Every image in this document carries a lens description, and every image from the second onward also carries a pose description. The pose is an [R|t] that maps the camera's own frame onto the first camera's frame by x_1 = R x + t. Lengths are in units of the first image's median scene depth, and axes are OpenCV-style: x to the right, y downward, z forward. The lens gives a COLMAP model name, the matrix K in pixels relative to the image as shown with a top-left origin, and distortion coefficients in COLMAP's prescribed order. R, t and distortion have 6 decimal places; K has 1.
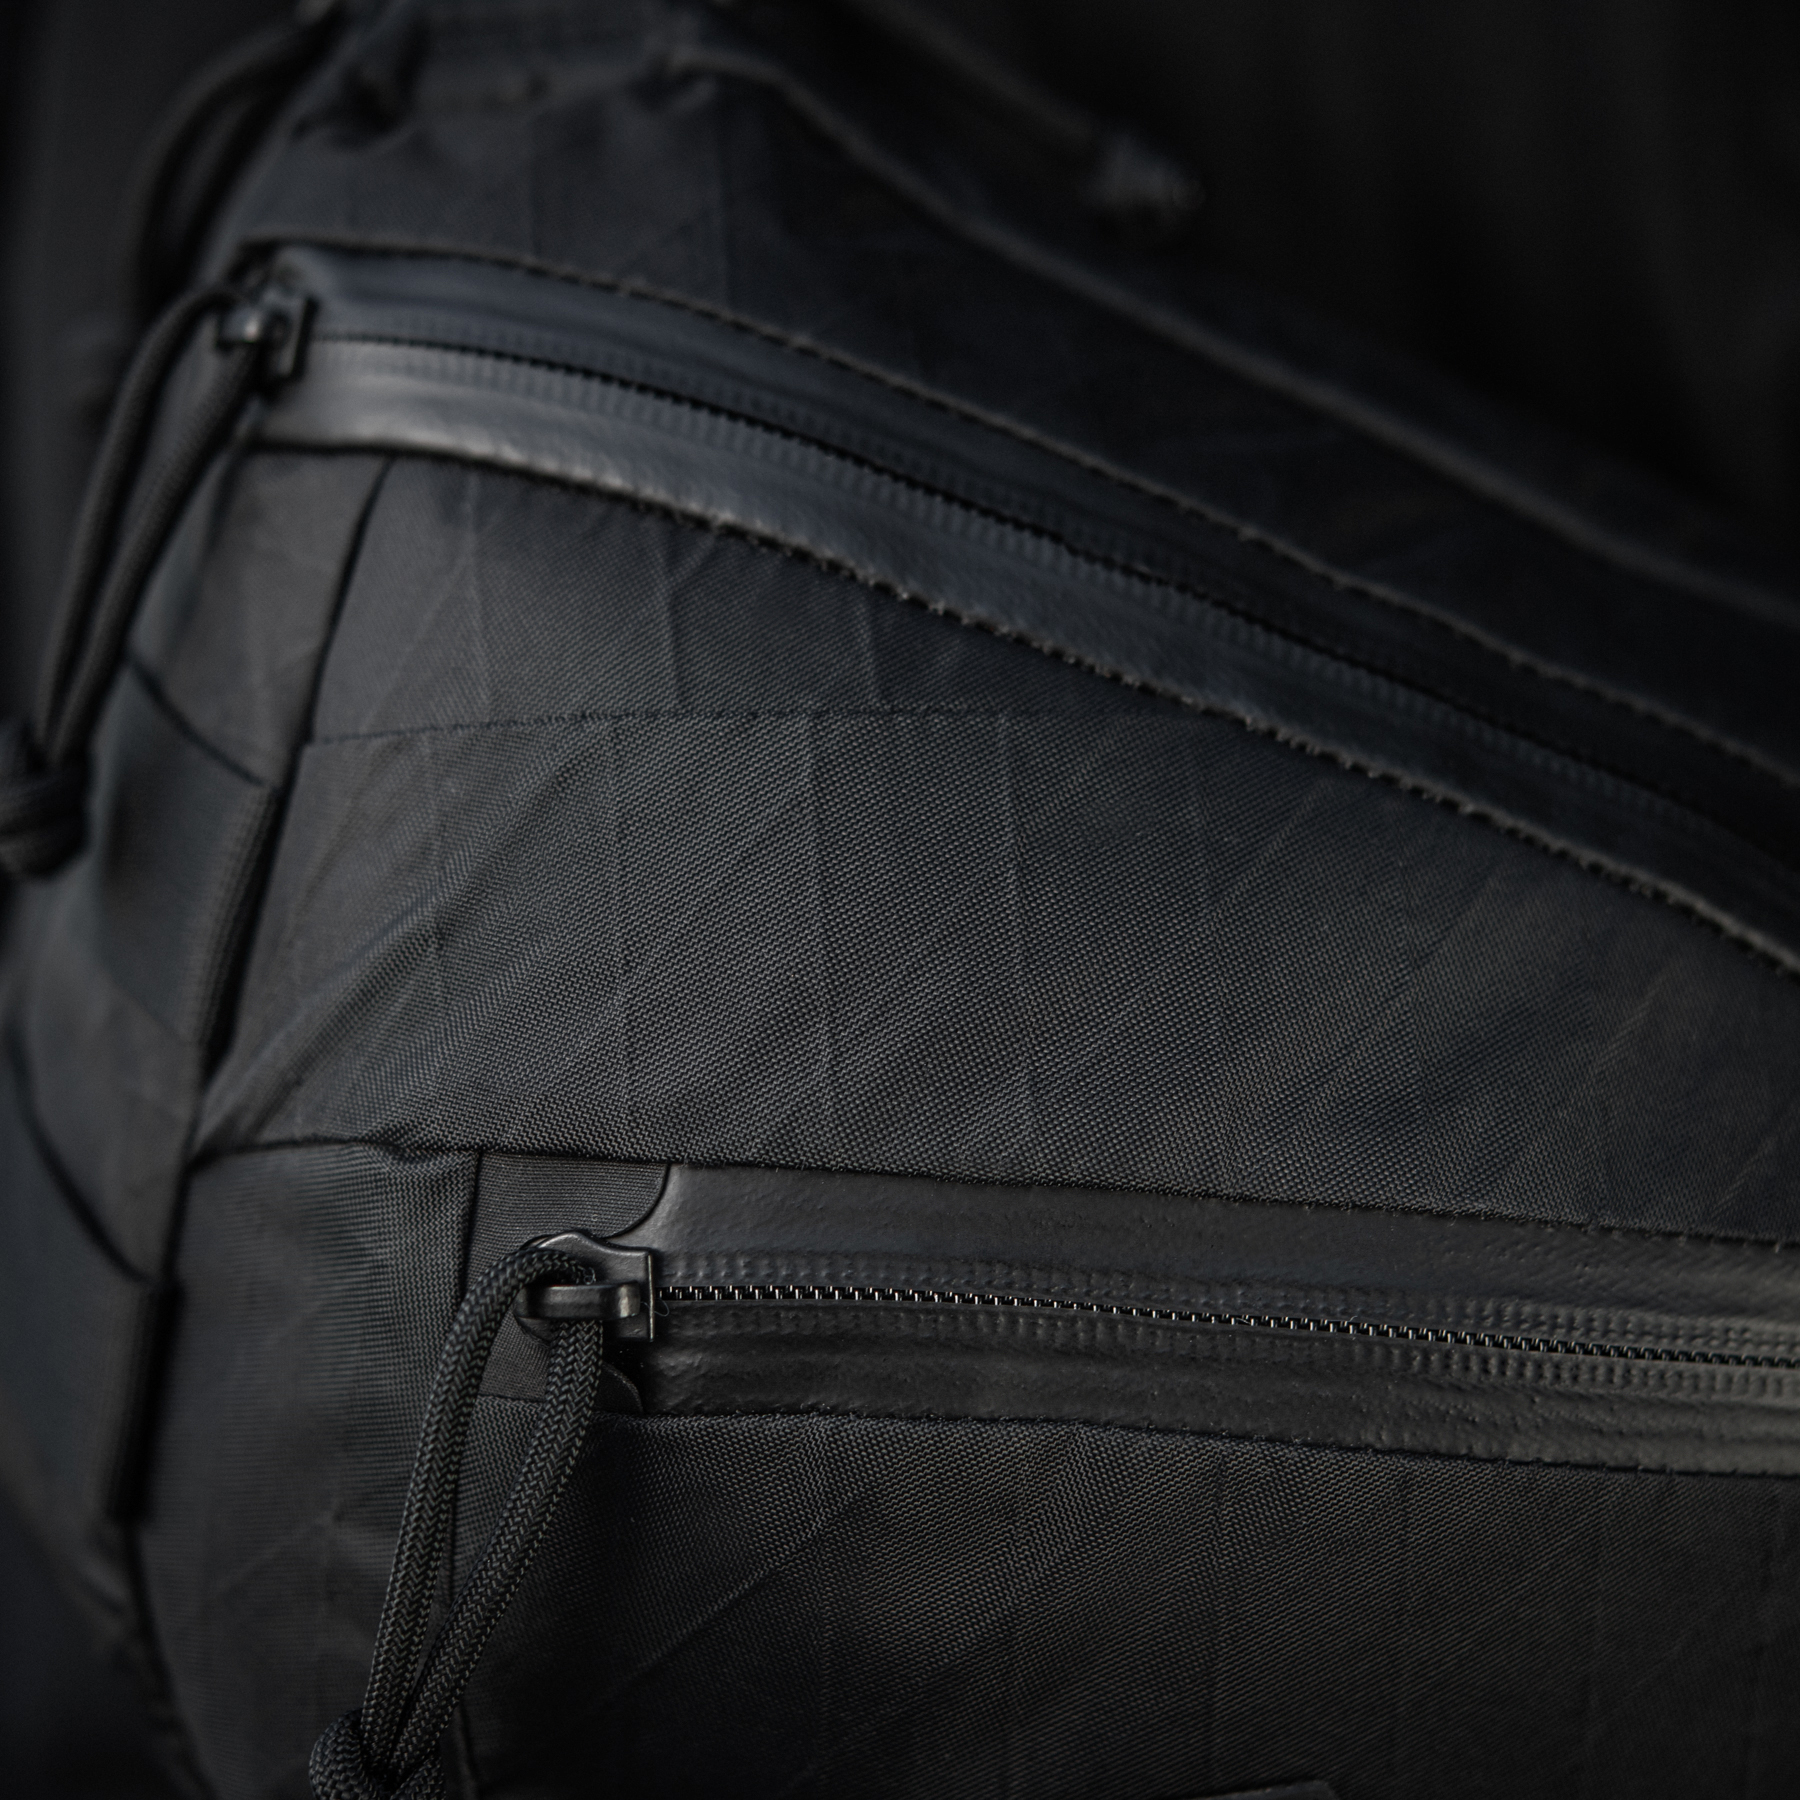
lens RADIAL K [[4767.3, 0, 900.0], [0, 4767.3, 900.0], [0, 0, 1]] dist [-0.052816, 0.874382]
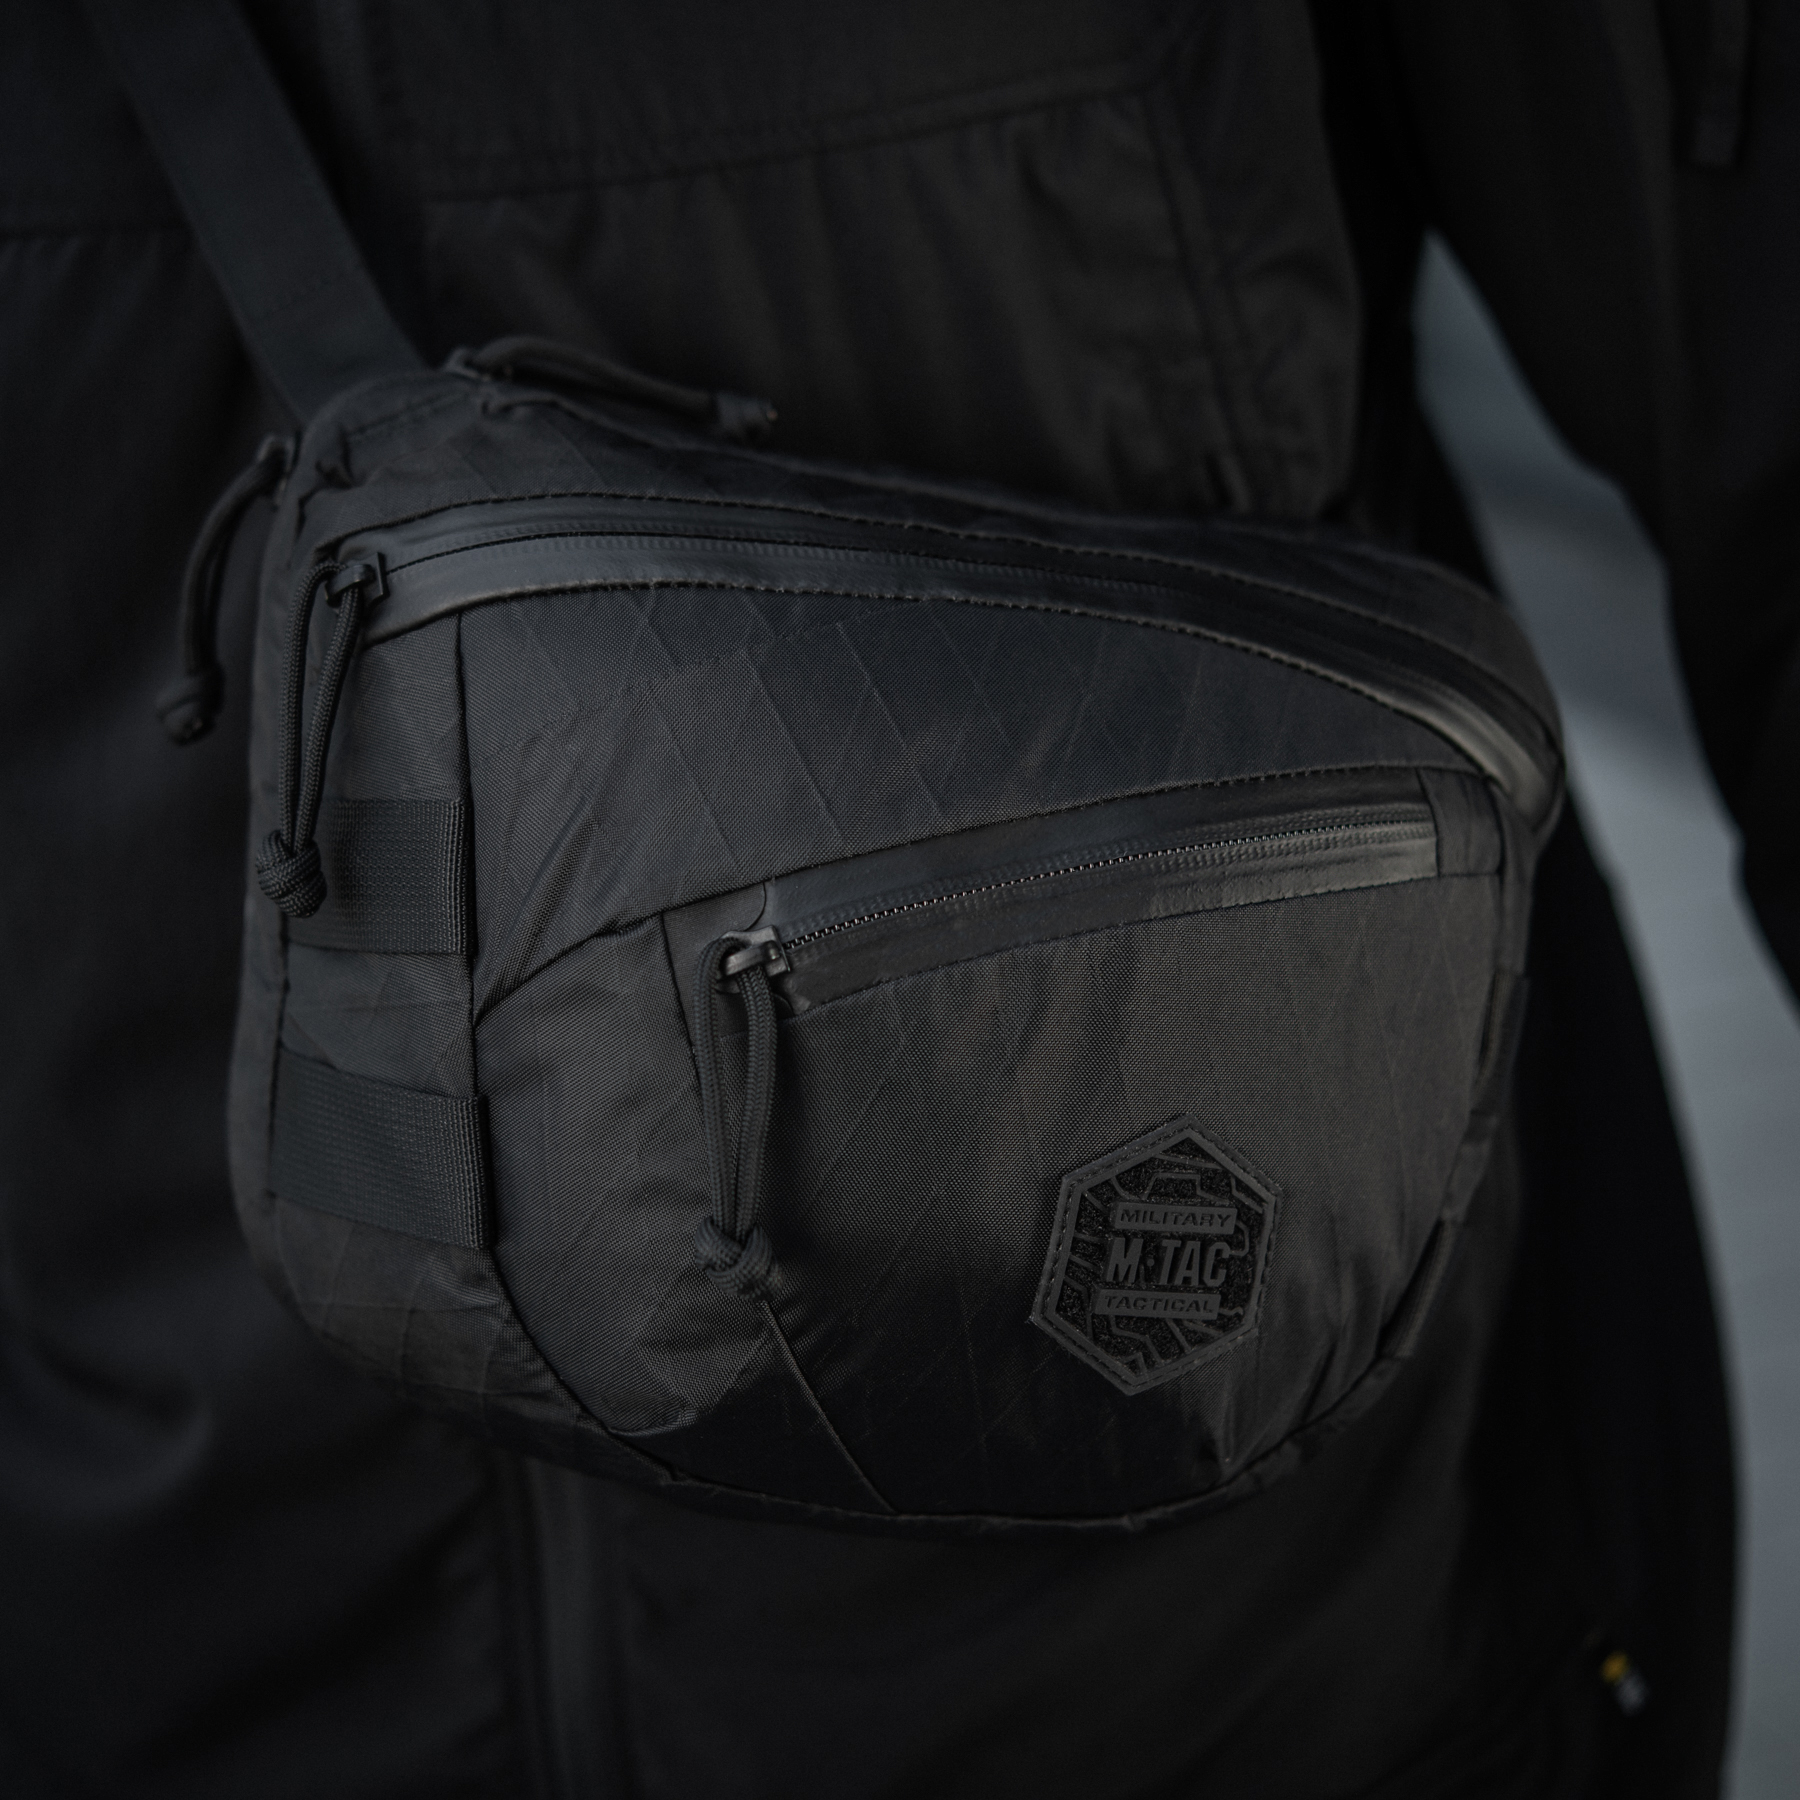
lens RADIAL K [[4705.1, 0, 900.0], [0, 4705.1, 900.0], [0, 0, 1]] dist [0.144220, -2.270620]
pose [[0.920814, -0.299013, 0.250384, -0.448029], [0.341671, 0.928057, -0.148229, 0.341491], [-0.188048, 0.222040, 0.956732, -0.744989]]
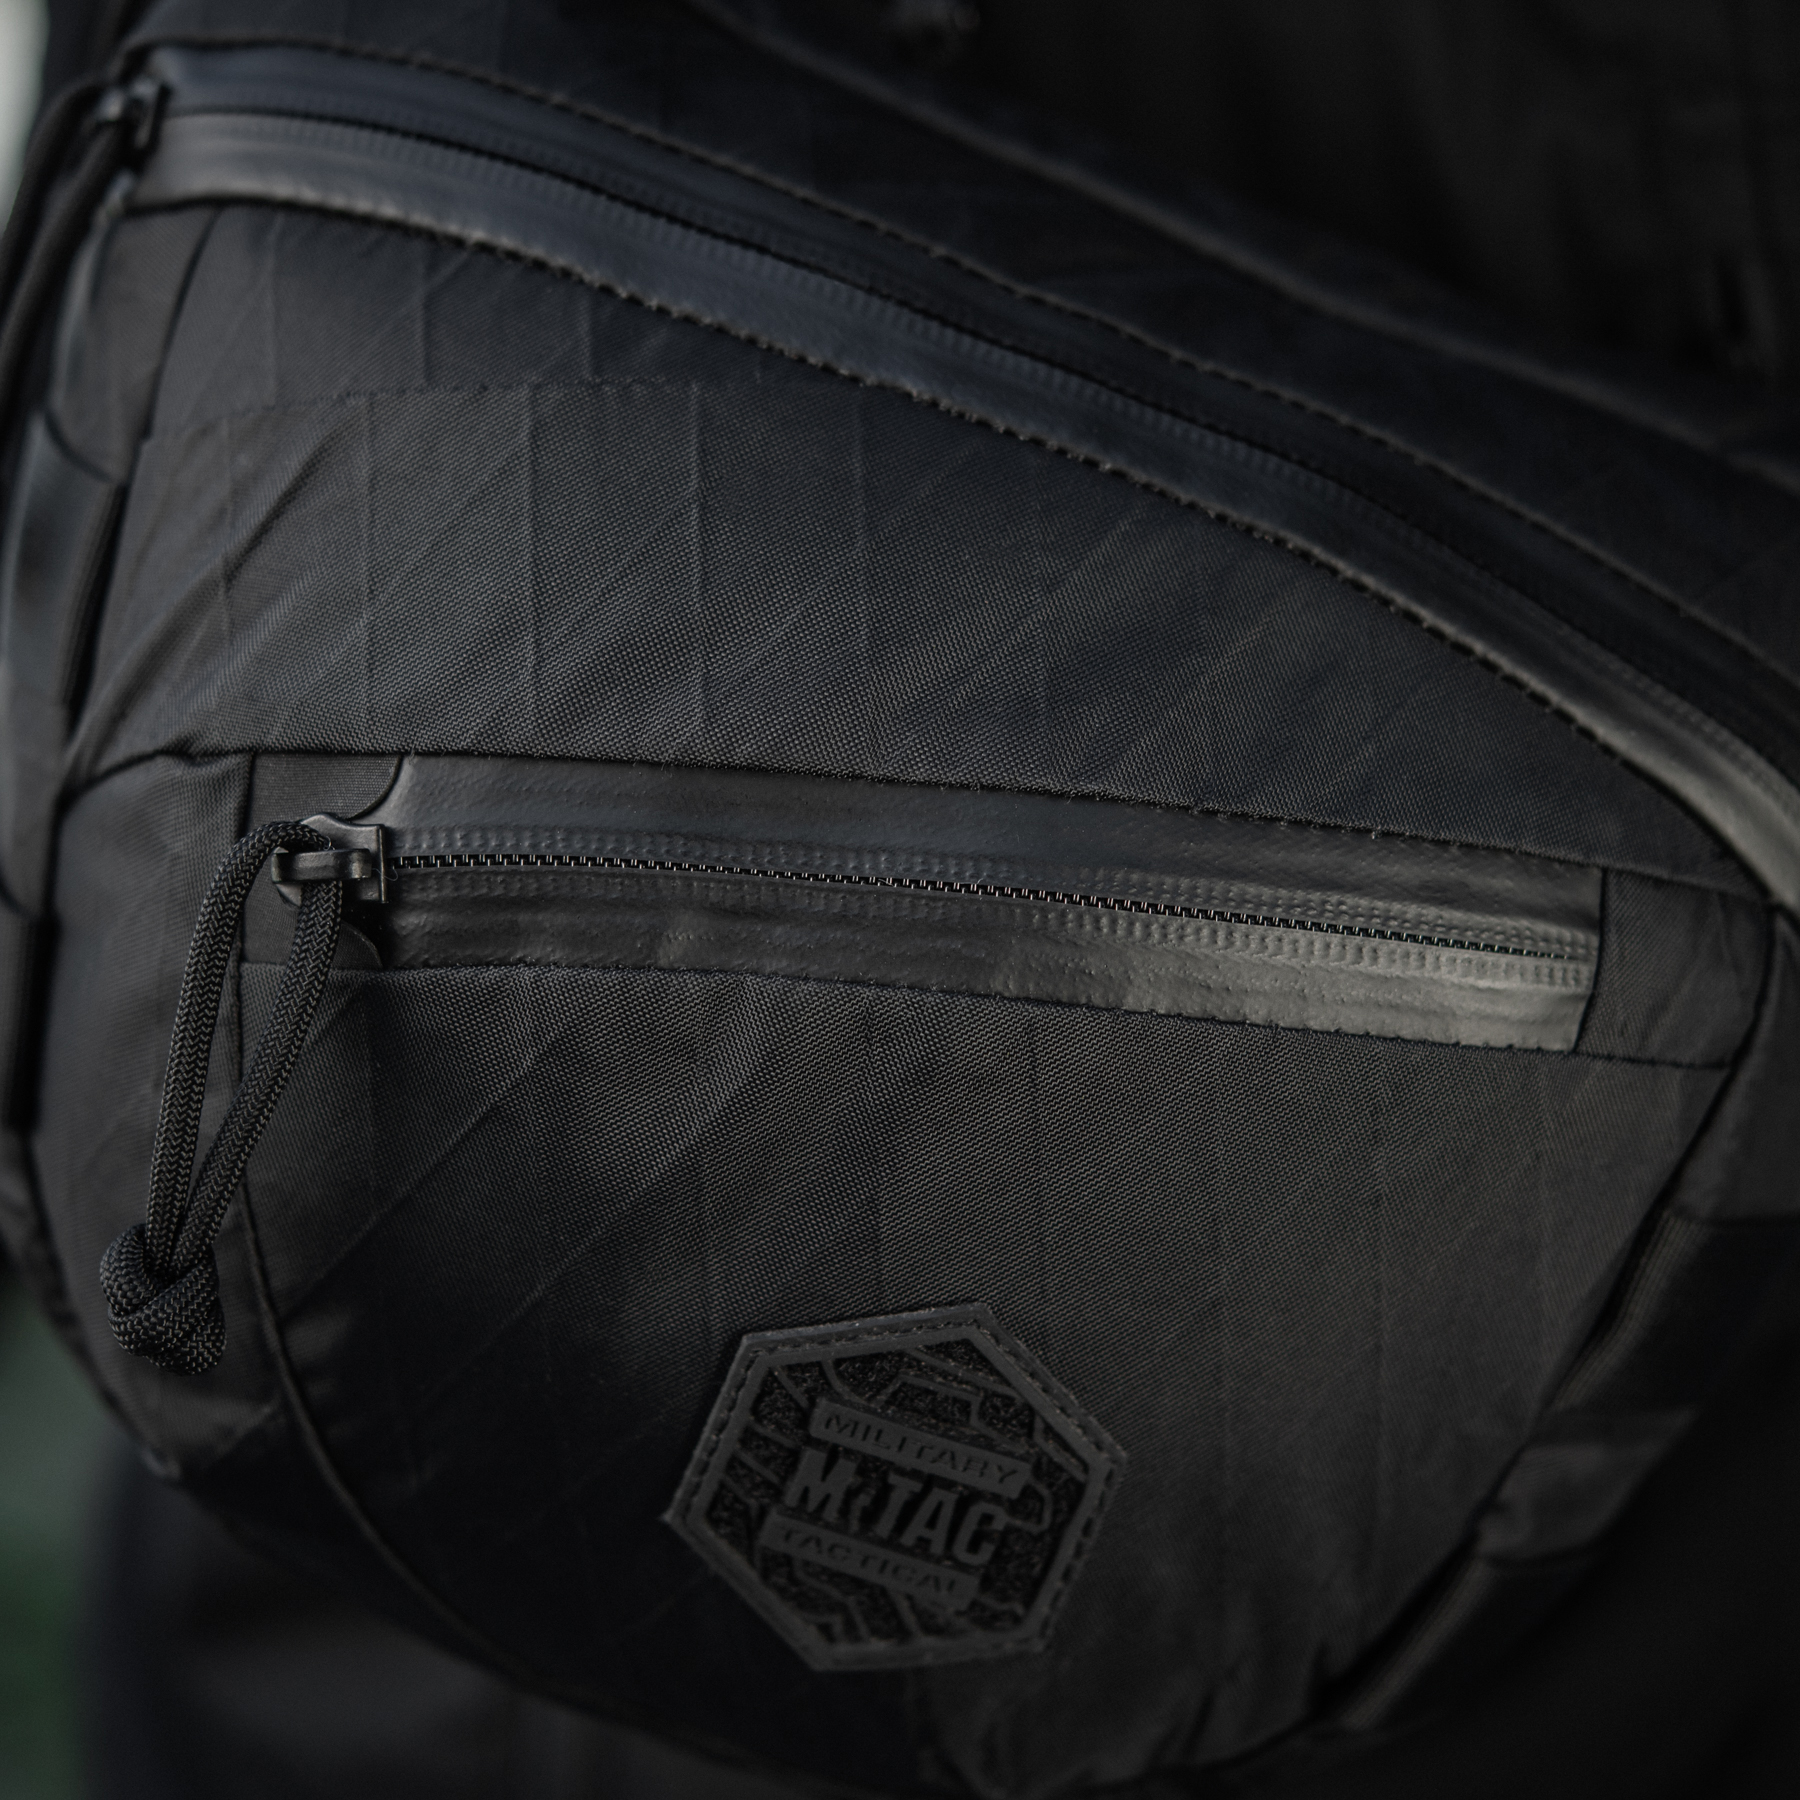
lens RADIAL K [[4705.1, 0, 900.0], [0, 4705.1, 900.0], [0, 0, 1]] dist [0.144220, -2.270620]
pose [[0.991922, -0.012583, -0.126224, 0.214892], [0.003329, 0.997307, -0.073261, 0.171833], [0.126806, 0.072249, 0.989293, -0.135314]]
